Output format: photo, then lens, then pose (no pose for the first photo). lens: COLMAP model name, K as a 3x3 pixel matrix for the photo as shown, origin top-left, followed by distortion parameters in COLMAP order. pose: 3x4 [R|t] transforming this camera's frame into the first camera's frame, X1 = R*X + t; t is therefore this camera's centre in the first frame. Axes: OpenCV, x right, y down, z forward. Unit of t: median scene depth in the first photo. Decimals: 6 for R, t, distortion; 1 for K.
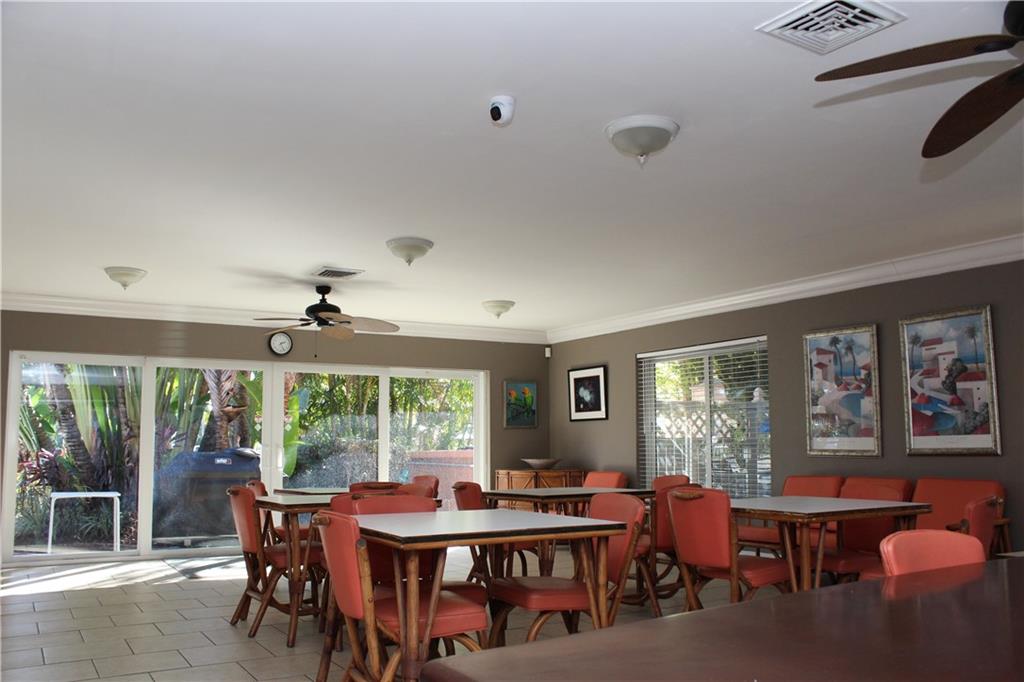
lens RADIAL K [[864.2, 0, 511.5], [0, 864.2, 340.3], [0, 0, 1]] dist [-0.095144, -0.002401]
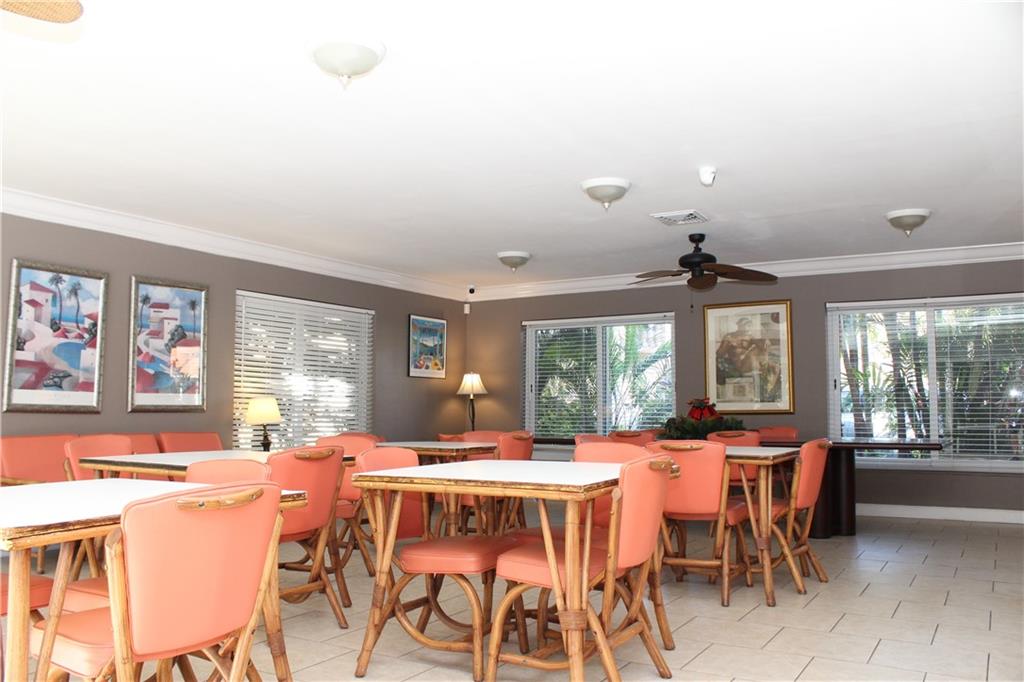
lens RADIAL K [[864.2, 0, 511.2], [0, 864.2, 341.2], [0, 0, 1]] dist [-0.095144, -0.002401]
pose [[-0.477726, 0.076455, 0.875176, -0.606039], [-0.099646, 0.985061, -0.140447, 0.142604], [-0.872839, -0.154303, -0.462971, 1.029196]]
